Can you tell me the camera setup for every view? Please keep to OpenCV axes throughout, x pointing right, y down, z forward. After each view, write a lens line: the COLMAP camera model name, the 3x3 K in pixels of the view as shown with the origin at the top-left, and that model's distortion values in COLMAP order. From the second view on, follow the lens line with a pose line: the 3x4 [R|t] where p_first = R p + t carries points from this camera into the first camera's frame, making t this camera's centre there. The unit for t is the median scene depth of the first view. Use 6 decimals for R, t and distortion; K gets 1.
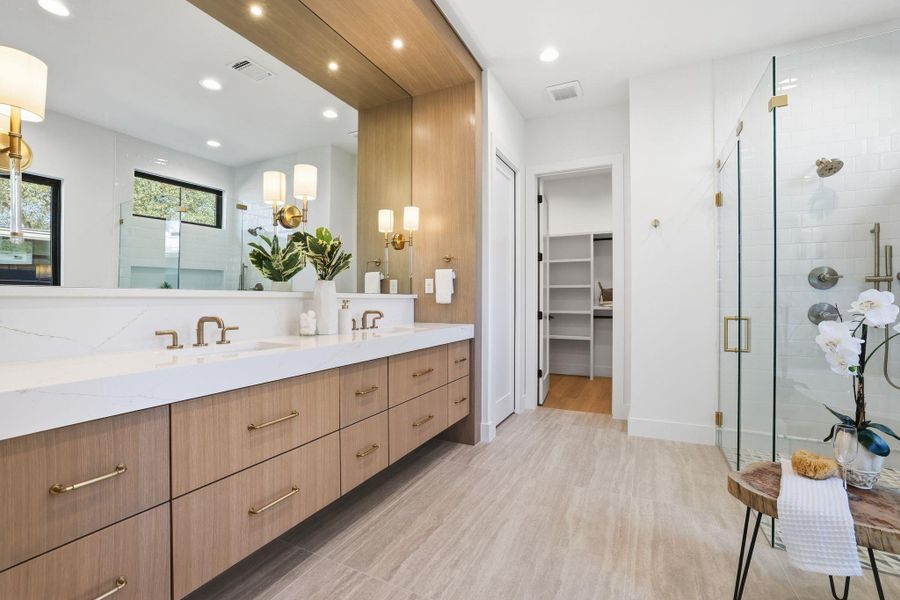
lens RADIAL K [[392.9, 0, 446.5], [0, 392.9, 299.4], [0, 0, 1]] dist [-0.023740, 0.003908]
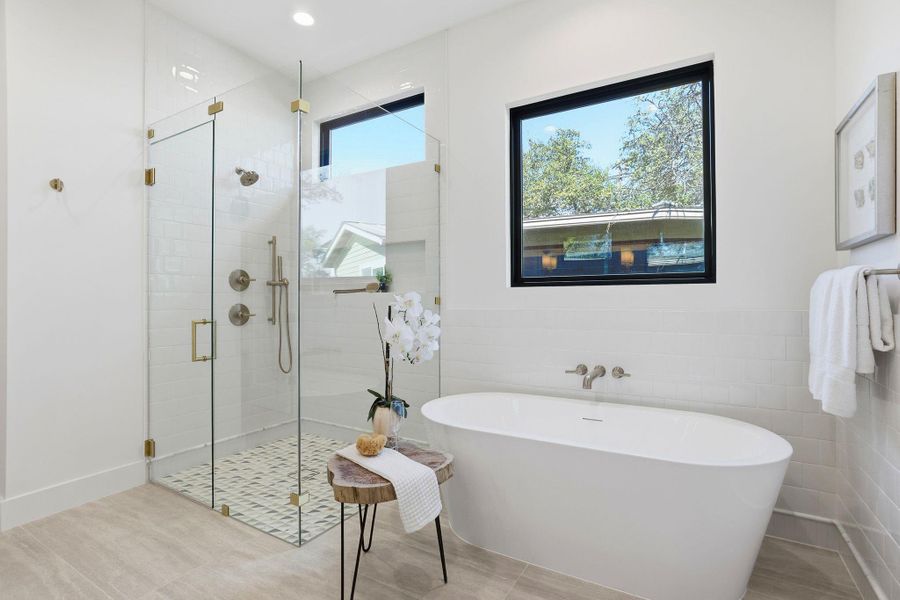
lens RADIAL K [[435.1, 0, 446.1], [0, 435.1, 298.4], [0, 0, 1]] dist [-0.000177, 0.001865]
pose [[0.079124, 0.003452, 0.996859, -0.177199], [0.000028, 0.999994, -0.003465, -0.001245], [-0.996865, 0.000302, 0.079123, 0.356826]]
